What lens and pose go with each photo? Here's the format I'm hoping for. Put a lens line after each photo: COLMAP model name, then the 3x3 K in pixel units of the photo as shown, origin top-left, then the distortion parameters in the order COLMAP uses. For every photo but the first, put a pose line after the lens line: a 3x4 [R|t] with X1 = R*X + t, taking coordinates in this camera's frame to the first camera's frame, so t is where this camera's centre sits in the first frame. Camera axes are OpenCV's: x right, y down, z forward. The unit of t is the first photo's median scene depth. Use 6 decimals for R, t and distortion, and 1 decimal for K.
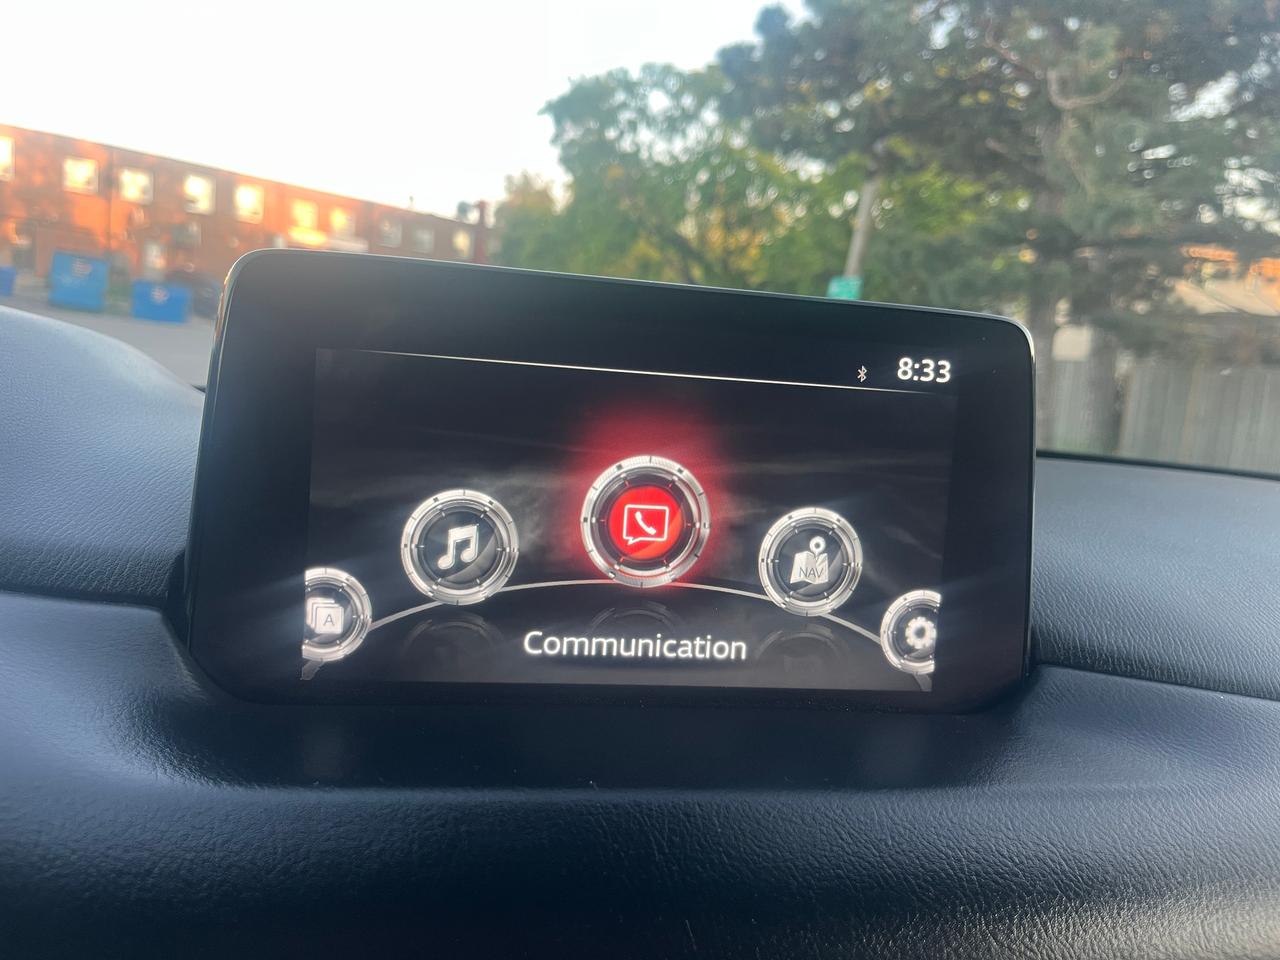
lens RADIAL K [[924.9, 0, 640.0], [0, 924.9, 480.0], [0, 0, 1]] dist [0.052388, -0.077354]
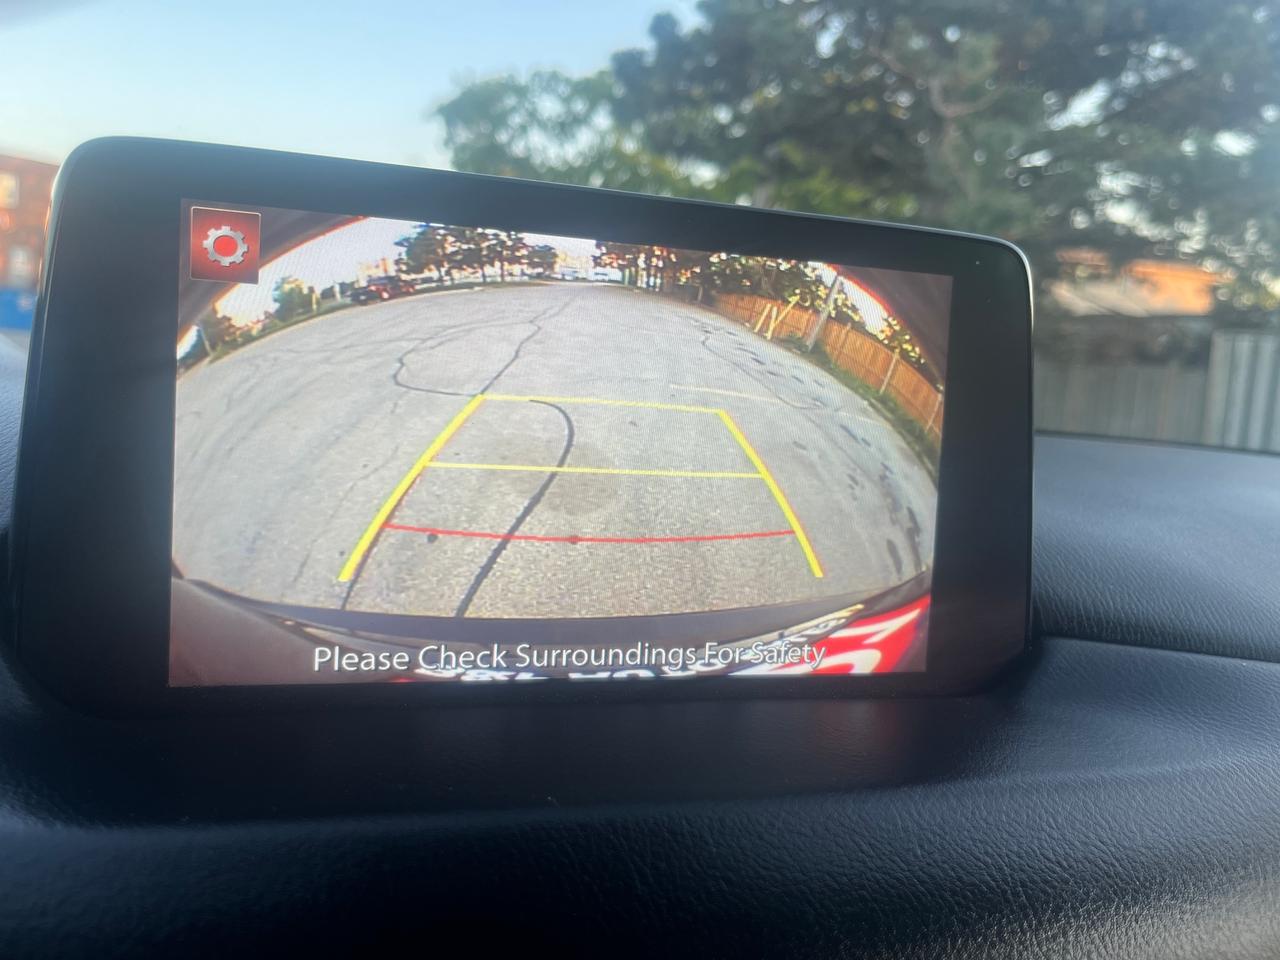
lens RADIAL K [[924.5, 0, 623.8], [0, 924.5, 481.4], [0, 0, 1]] dist [0.052427, -0.085852]
pose [[0.995513, -0.021428, 0.092164, -0.003479], [0.022083, 0.999738, -0.006095, 0.003889], [-0.092009, 0.008103, 0.995725, 0.012798]]
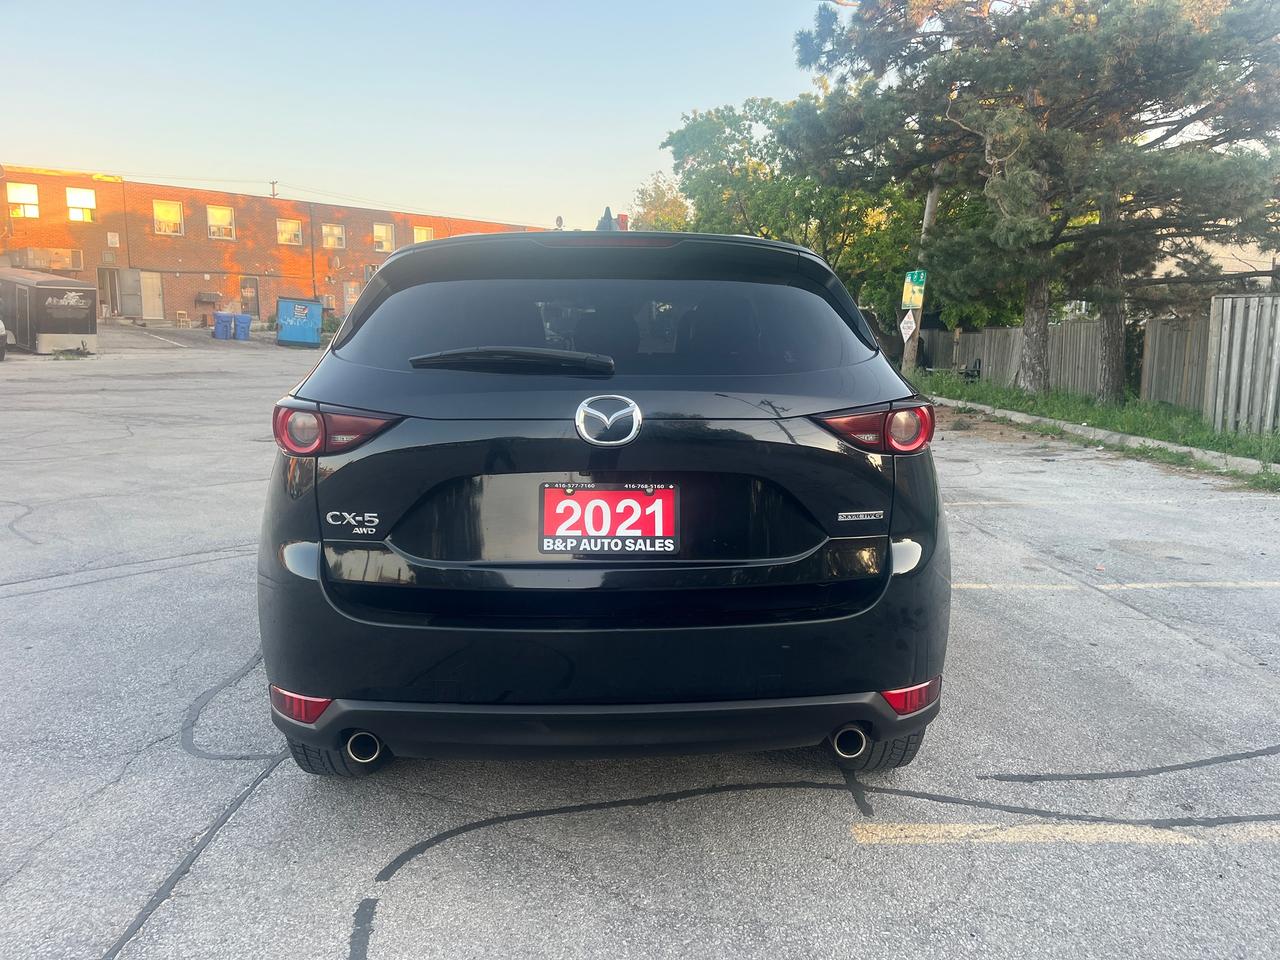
lens RADIAL K [[924.9, 0, 640.0], [0, 924.9, 480.0], [0, 0, 1]] dist [0.052388, -0.077354]
pose [[0.983546, -0.062657, -0.169442, 0.146299], [0.064332, 0.997919, 0.004409, 0.082124], [0.168813, -0.015237, 0.985530, -0.706192]]
